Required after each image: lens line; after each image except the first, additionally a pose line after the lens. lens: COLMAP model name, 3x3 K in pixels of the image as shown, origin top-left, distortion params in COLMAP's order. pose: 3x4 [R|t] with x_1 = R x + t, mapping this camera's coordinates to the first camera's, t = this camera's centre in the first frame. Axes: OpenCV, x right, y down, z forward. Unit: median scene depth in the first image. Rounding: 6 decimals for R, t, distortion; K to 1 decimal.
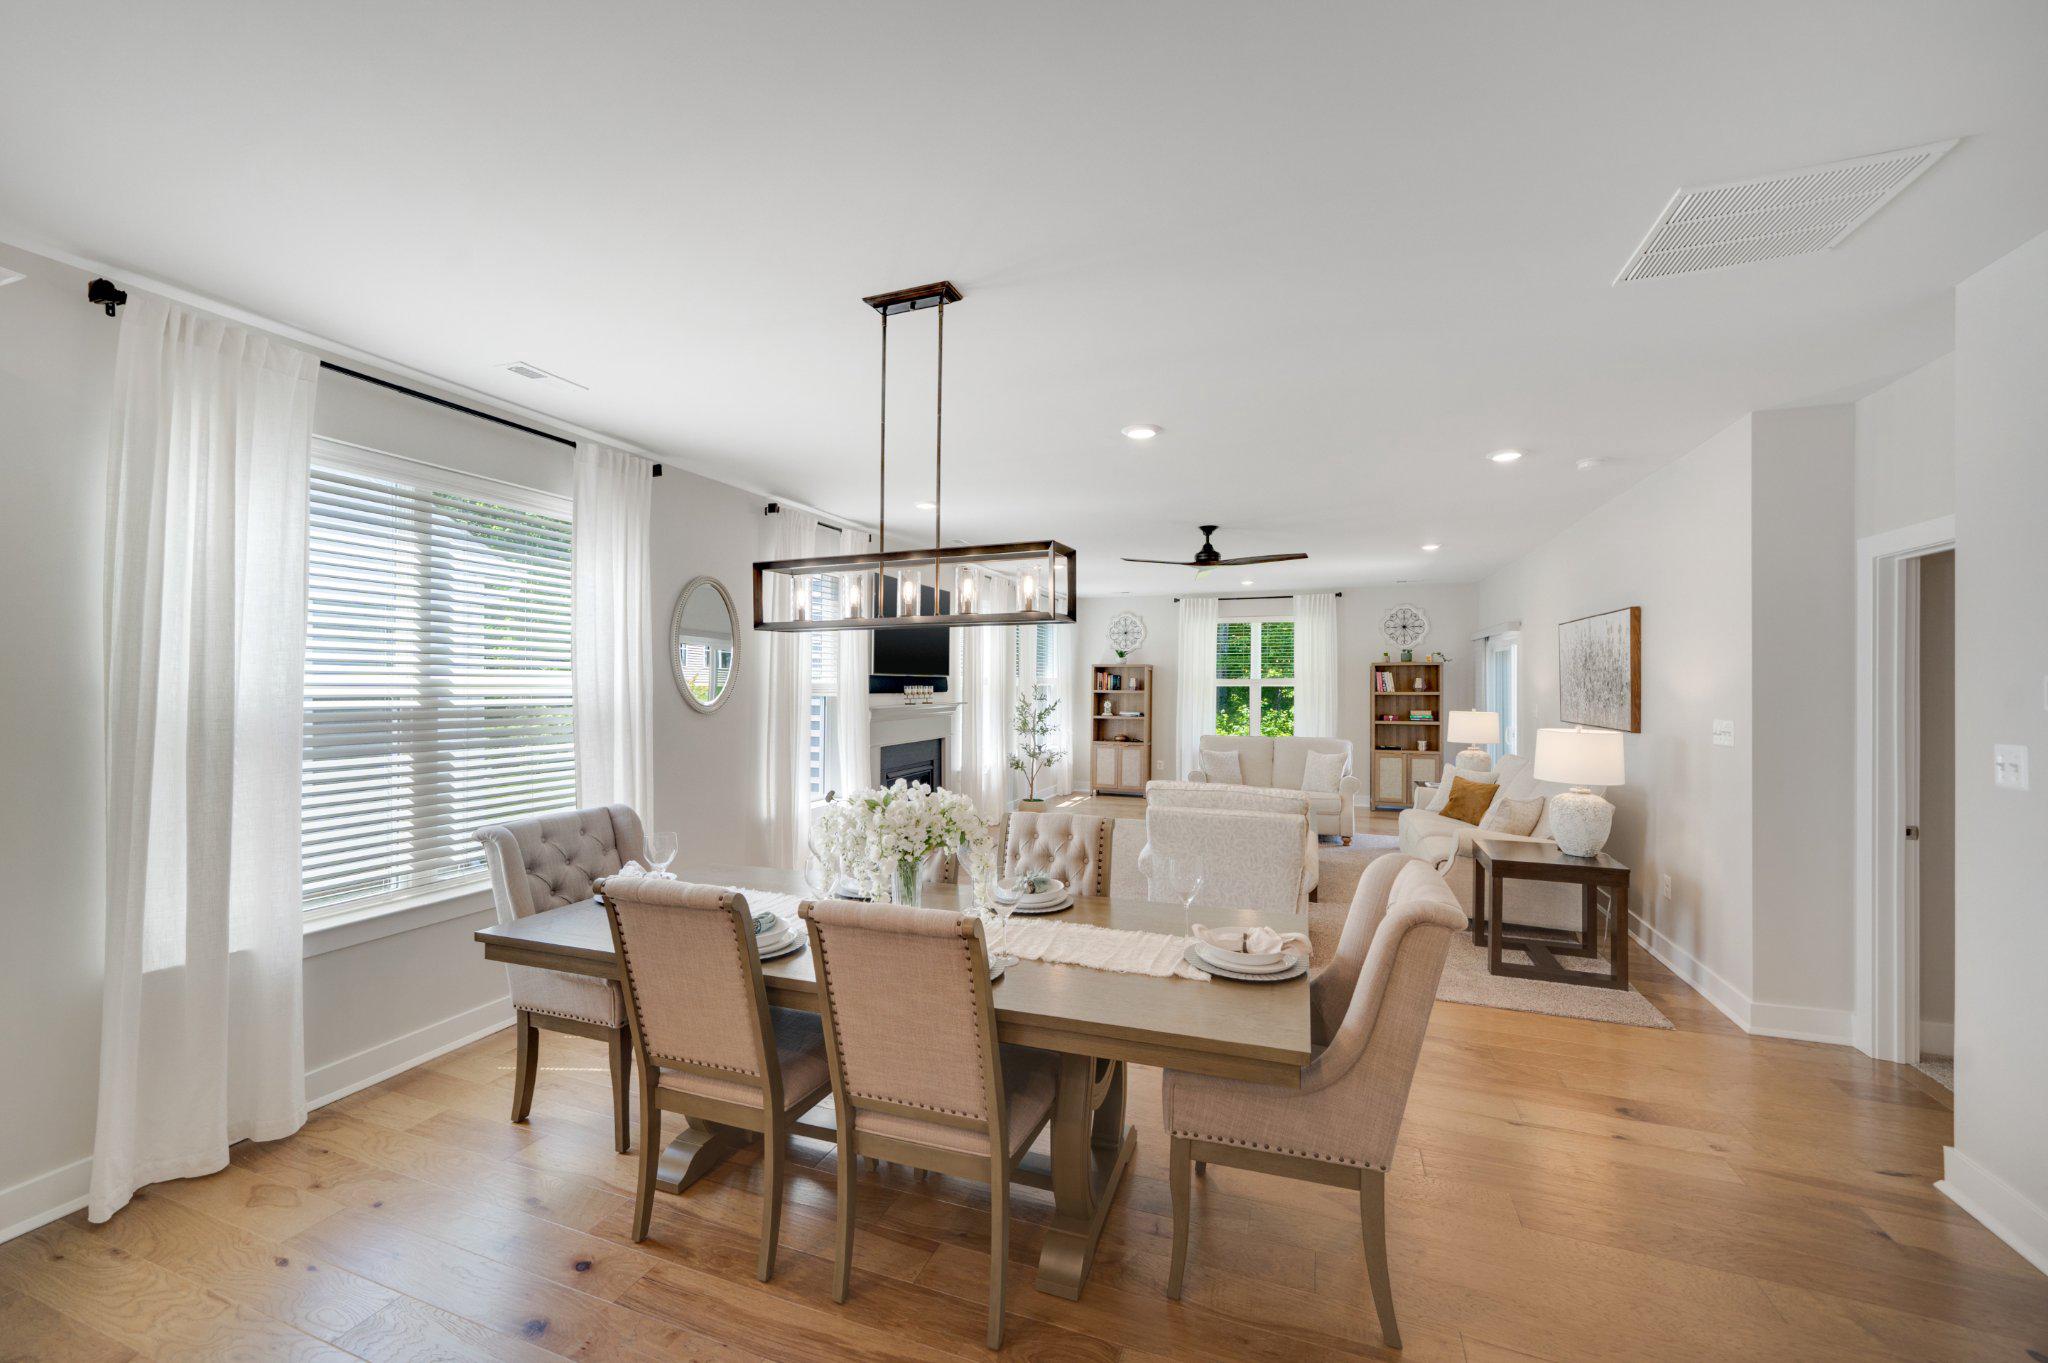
lens RADIAL K [[804.8, 0, 1009.0], [0, 804.8, 688.3], [0, 0, 1]] dist [-0.001402, -0.000131]
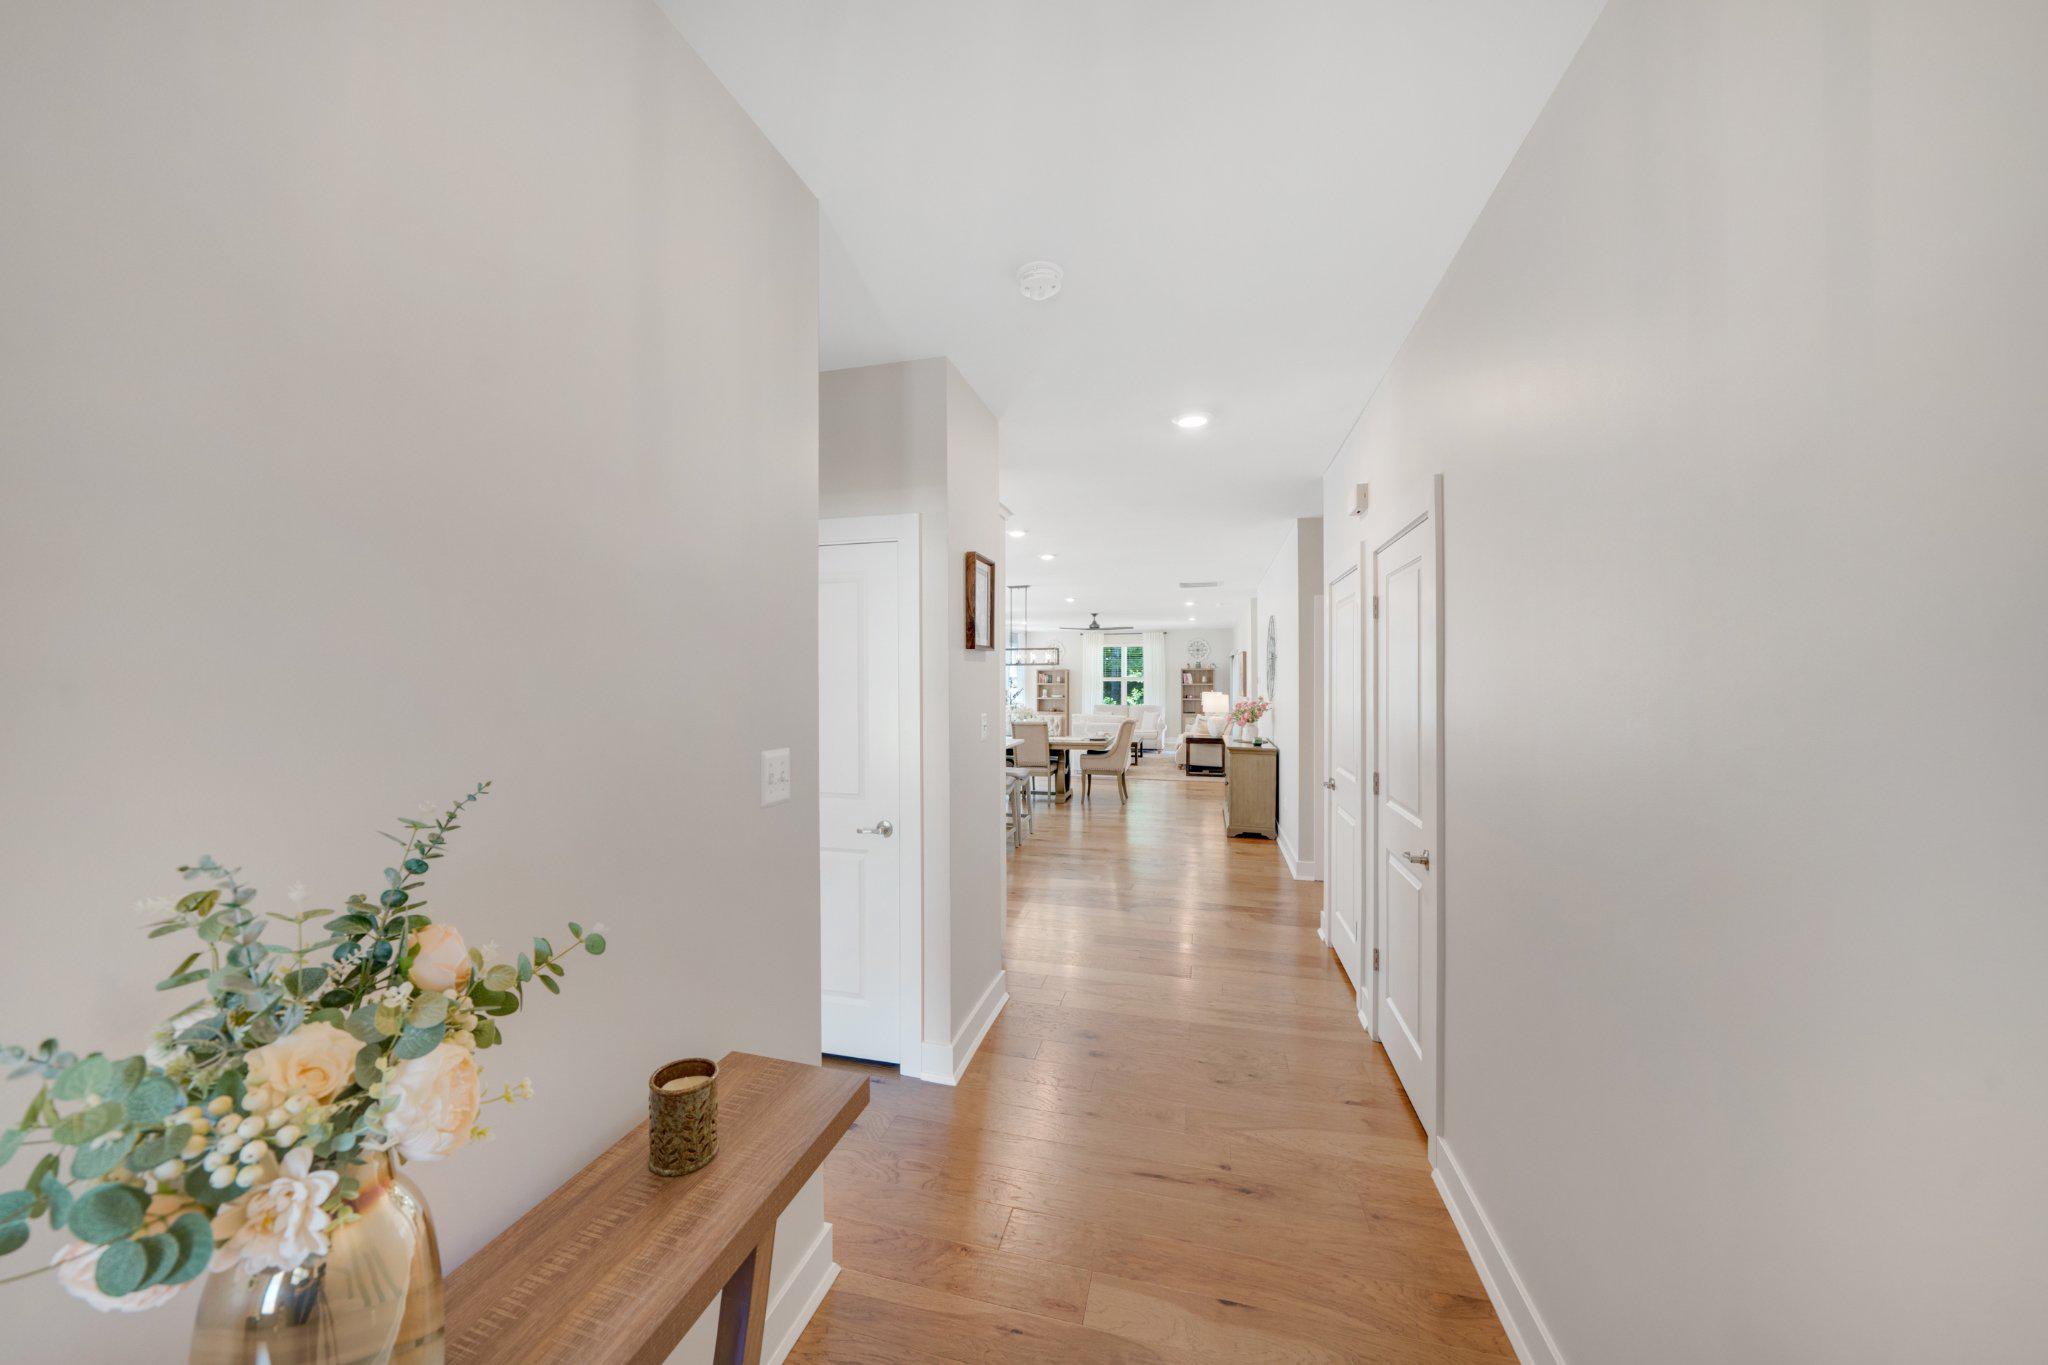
lens RADIAL K [[714.4, 0, 1014.8], [0, 714.4, 674.9], [0, 0, 1]] dist [0.000364, 0.000011]
pose [[0.993797, -0.002075, 0.111189, -0.214500], [0.003594, 0.999903, -0.013462, 0.007737], [-0.111150, 0.013778, 0.993708, -1.028115]]
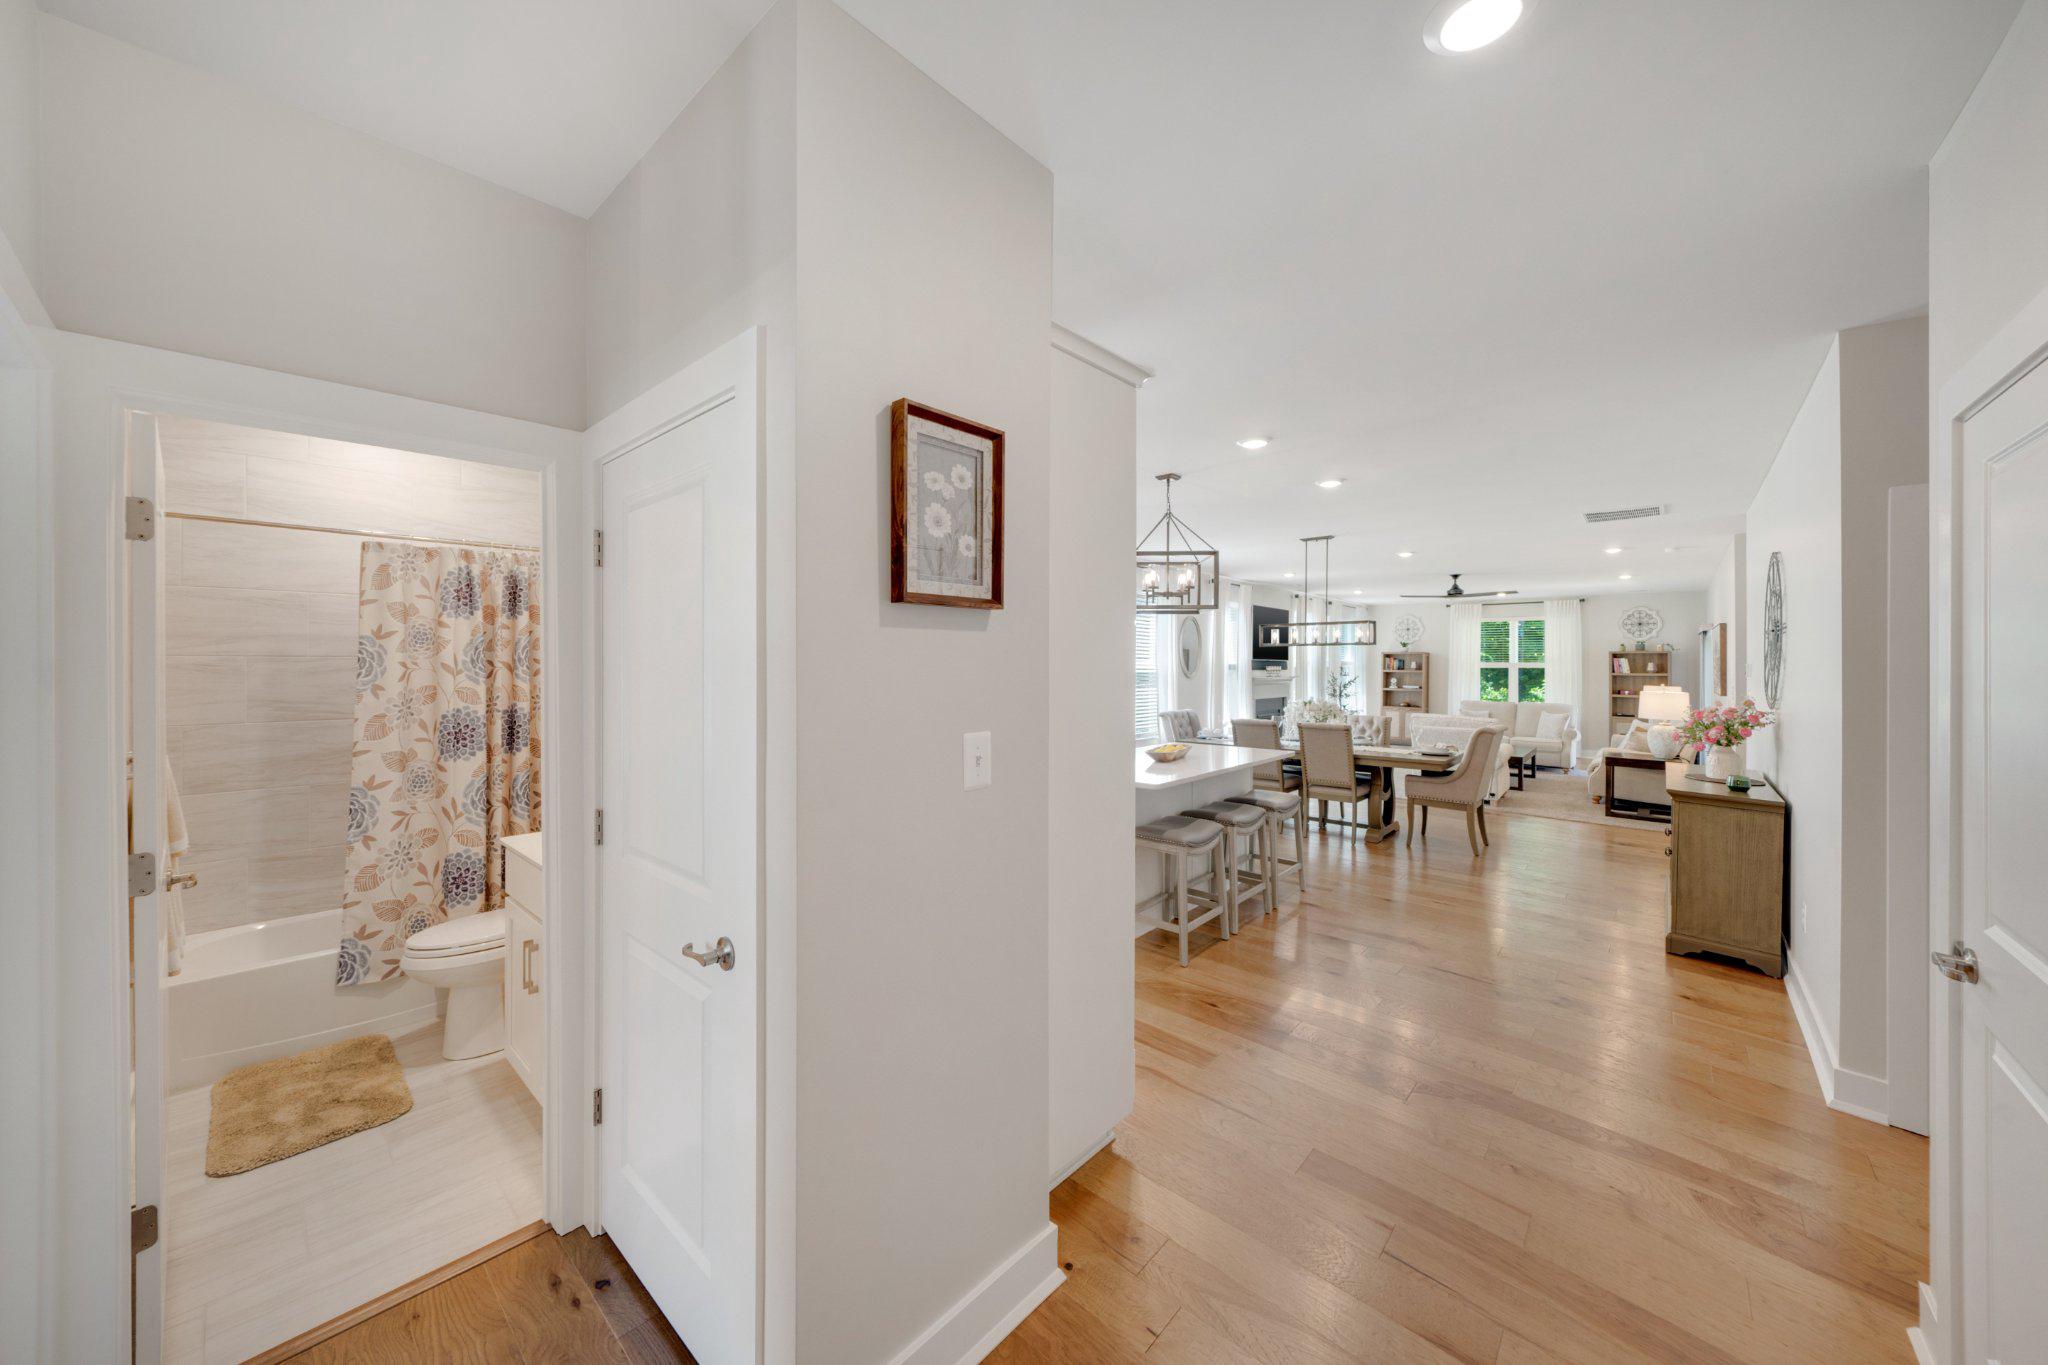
lens RADIAL K [[747.4, 0, 1027.2], [0, 747.4, 655.1], [0, 0, 1]] dist [-0.001025, -0.000224]
pose [[0.942976, 0.001598, -0.332857, -0.082447], [-0.007588, 0.999832, -0.016697, 0.004571], [0.332774, 0.018270, 0.942829, -0.779592]]
